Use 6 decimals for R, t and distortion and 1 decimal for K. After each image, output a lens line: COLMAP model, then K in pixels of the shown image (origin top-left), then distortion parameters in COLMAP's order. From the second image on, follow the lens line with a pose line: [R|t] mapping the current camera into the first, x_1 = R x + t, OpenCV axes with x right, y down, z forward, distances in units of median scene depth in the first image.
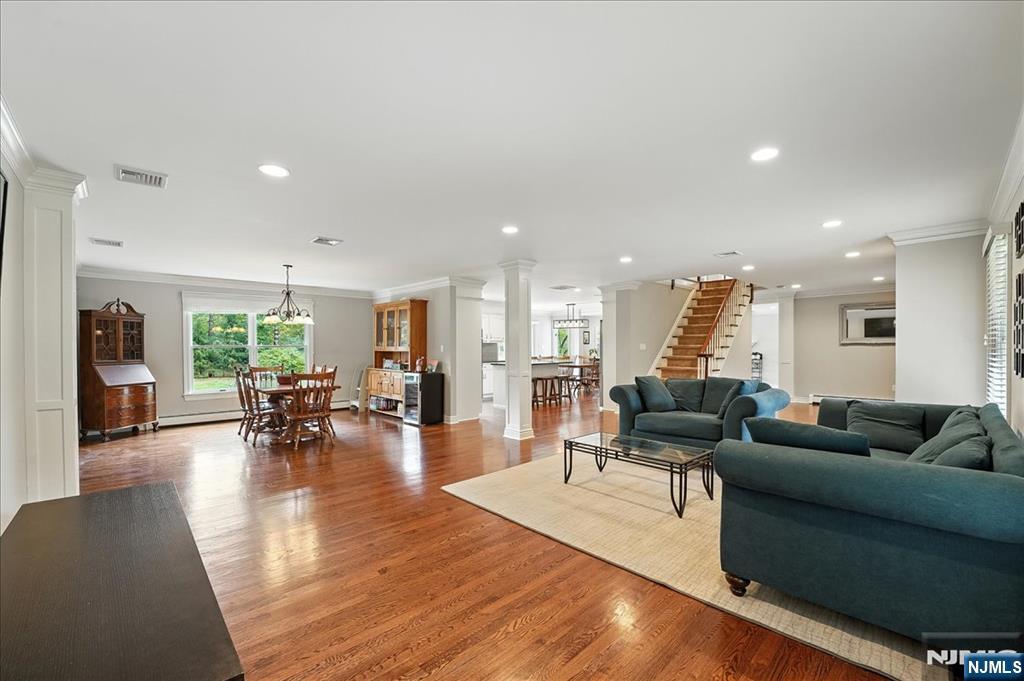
lens RADIAL K [[424.9, 0, 506.5], [0, 424.9, 344.1], [0, 0, 1]] dist [-0.022493, -0.000018]
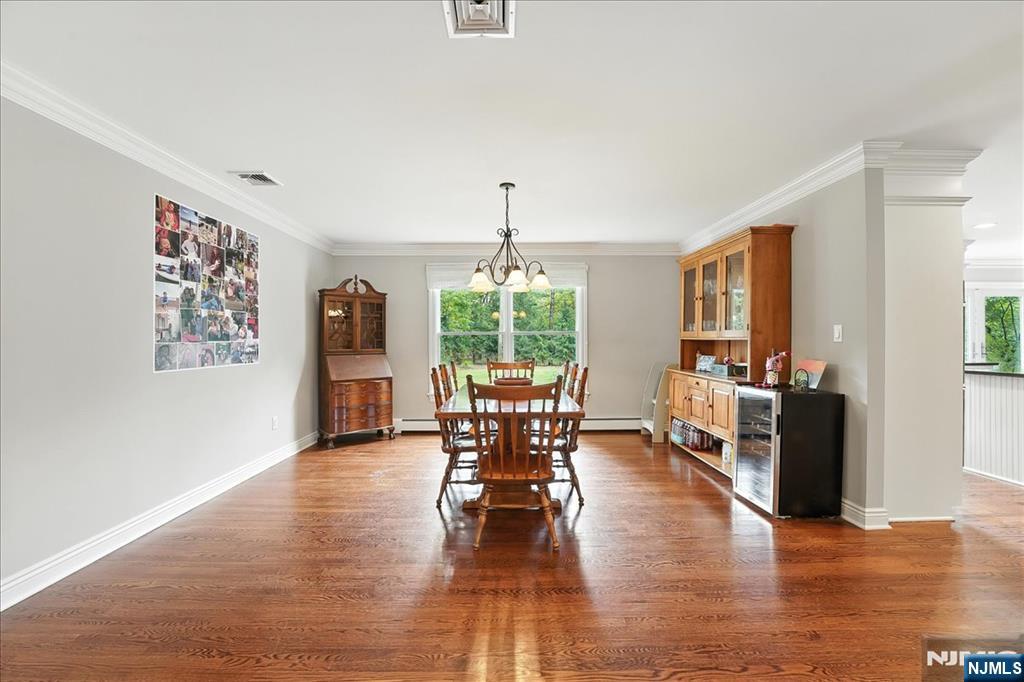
lens RADIAL K [[424.9, 0, 506.5], [0, 424.9, 344.6], [0, 0, 1]] dist [-0.022493, -0.000018]
pose [[0.737683, 0.008835, -0.675089, -0.112619], [0.004136, 0.999836, 0.017605, 0.013223], [0.675135, -0.015779, 0.737526, 0.478540]]
